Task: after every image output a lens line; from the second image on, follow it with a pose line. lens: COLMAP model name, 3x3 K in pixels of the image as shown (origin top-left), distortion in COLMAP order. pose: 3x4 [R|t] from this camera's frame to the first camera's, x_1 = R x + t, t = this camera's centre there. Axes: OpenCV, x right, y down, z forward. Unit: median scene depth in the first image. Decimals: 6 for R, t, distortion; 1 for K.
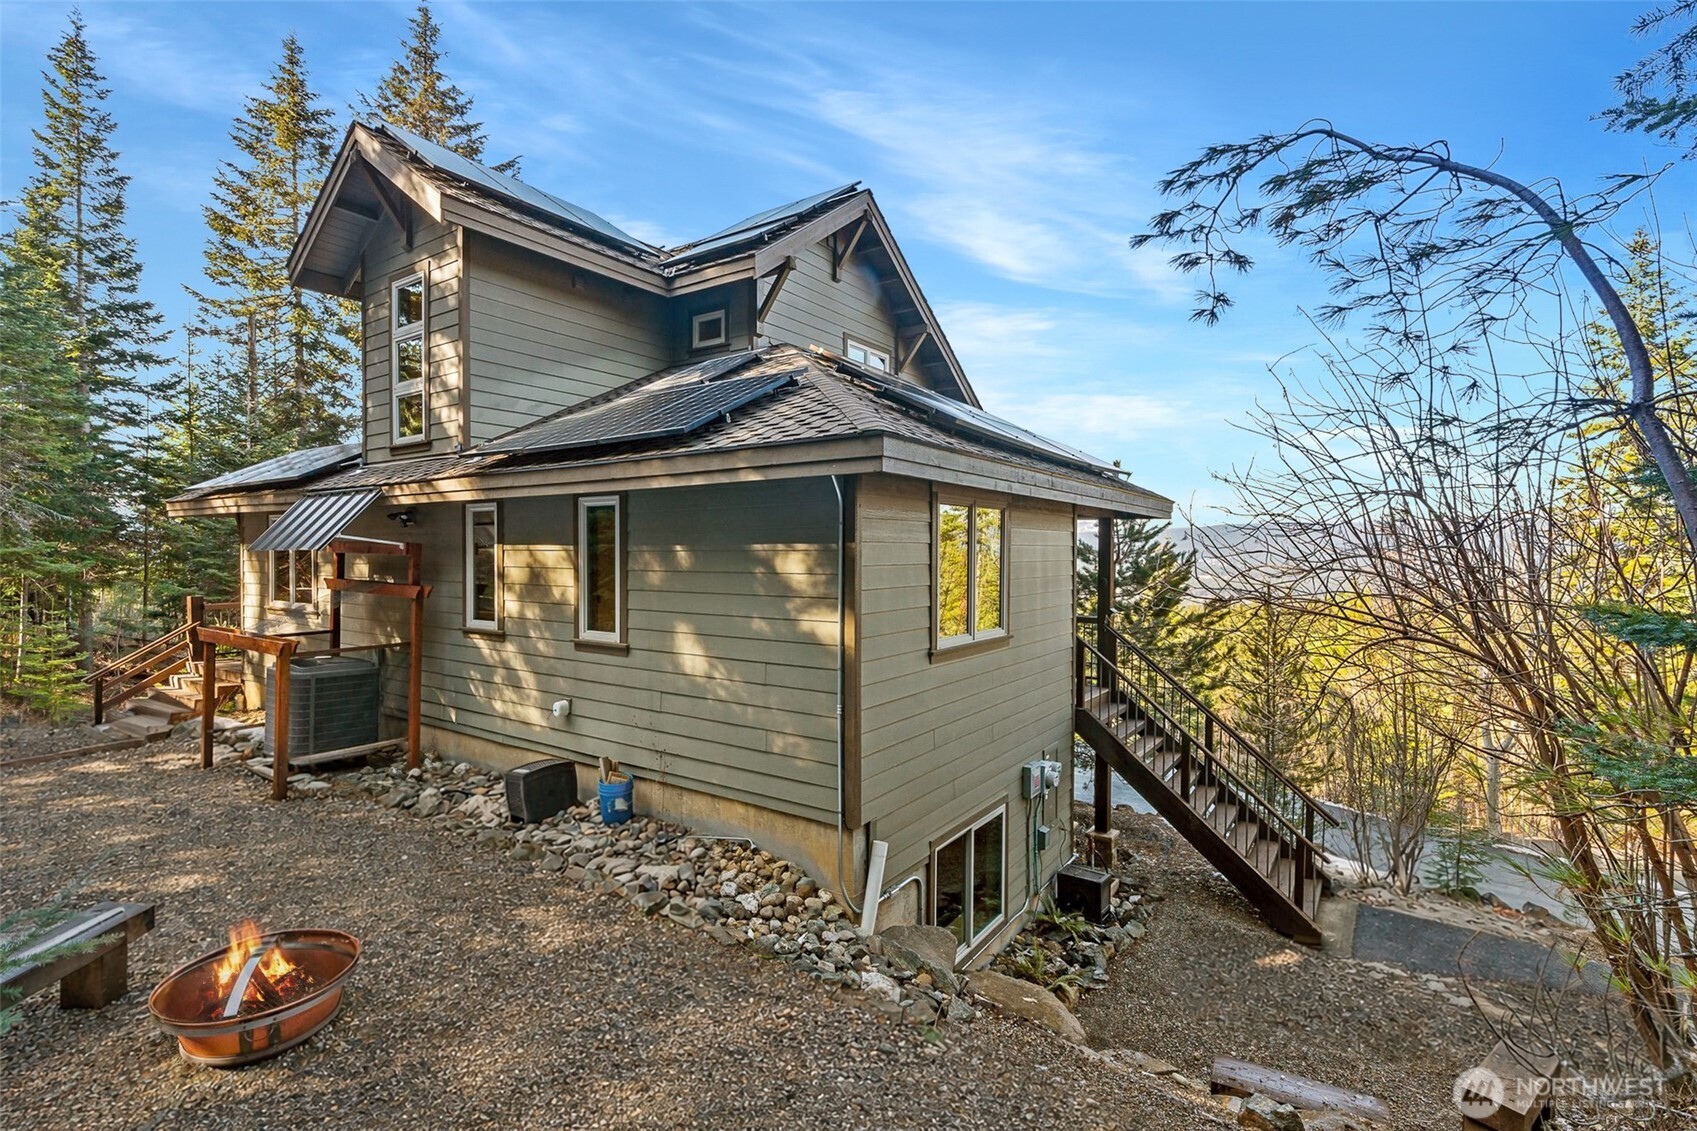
lens RADIAL K [[771.1, 0, 863.4], [0, 771.1, 567.8], [0, 0, 1]] dist [-0.005824, 0.000178]
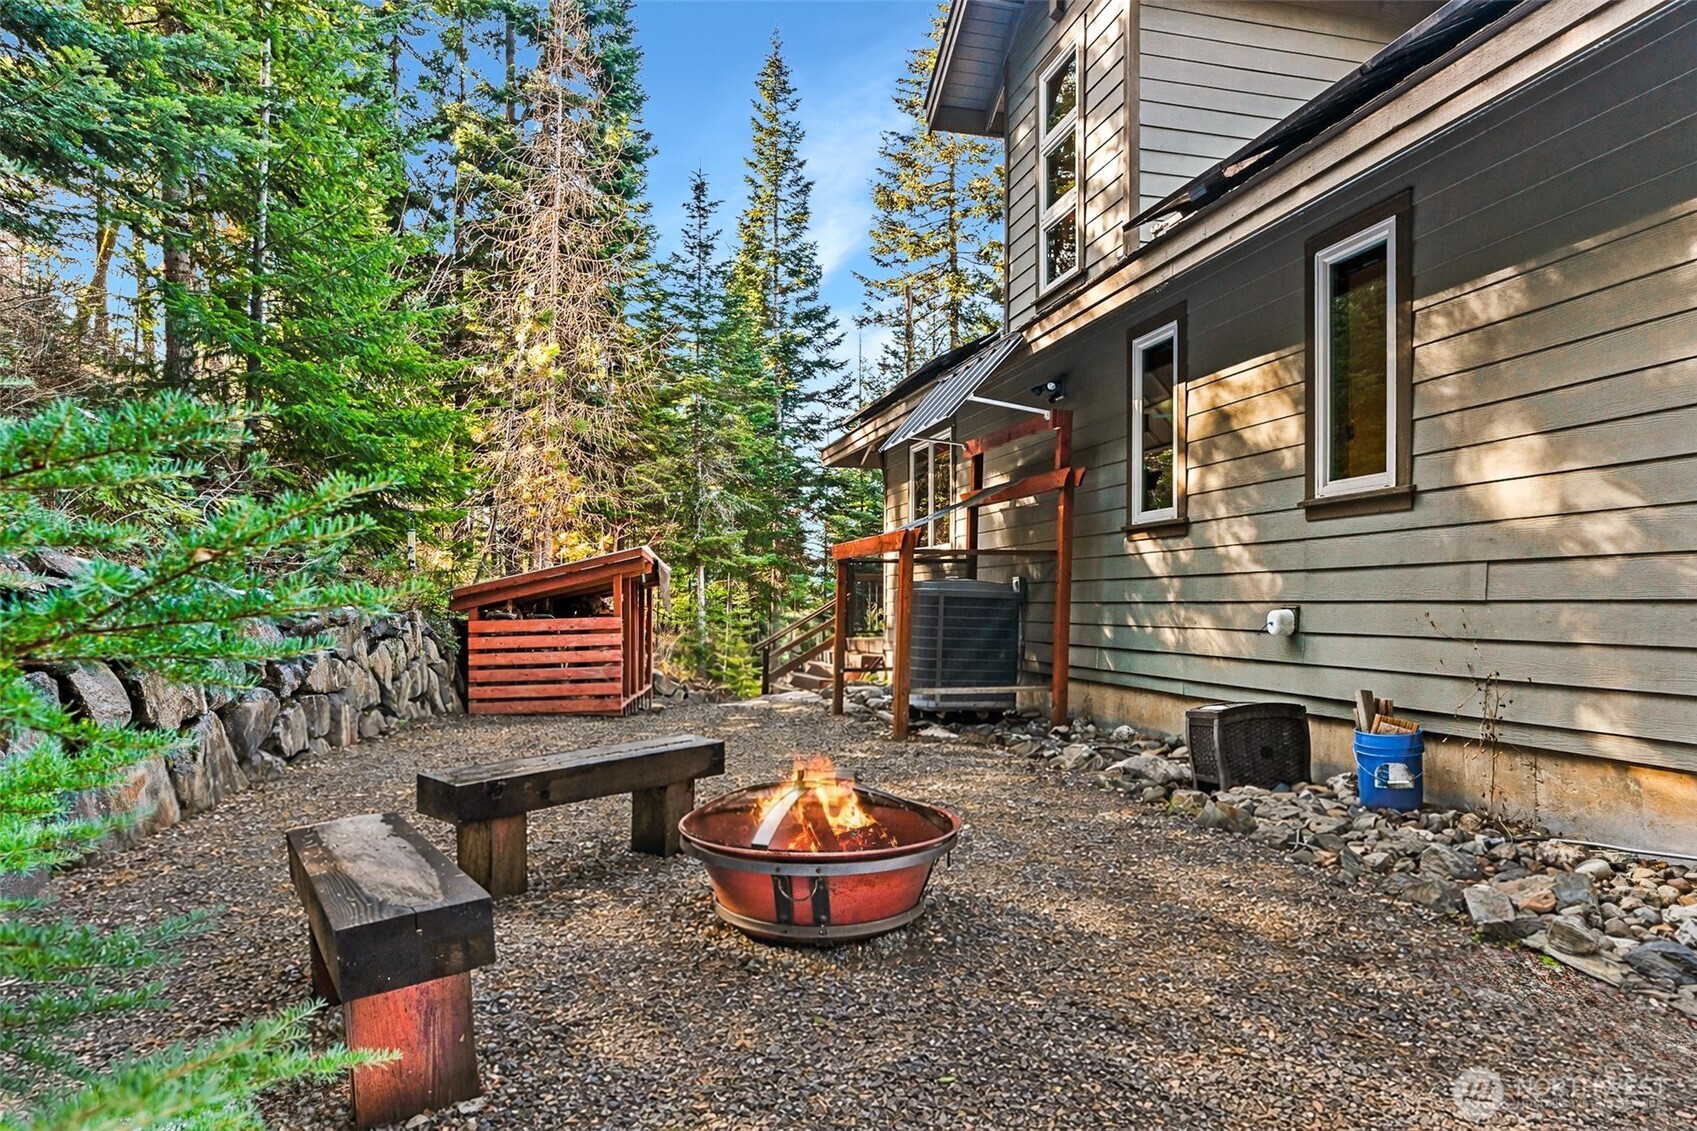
lens RADIAL K [[1061.7, 0, 856.1], [0, 1061.7, 616.7], [0, 0, 1]] dist [-0.000539, -0.000590]
pose [[0.745068, 0.006031, -0.666961, -0.085758], [-0.008494, 0.999964, -0.000446, 0.158339], [0.666935, 0.005997, 0.745092, 0.168245]]
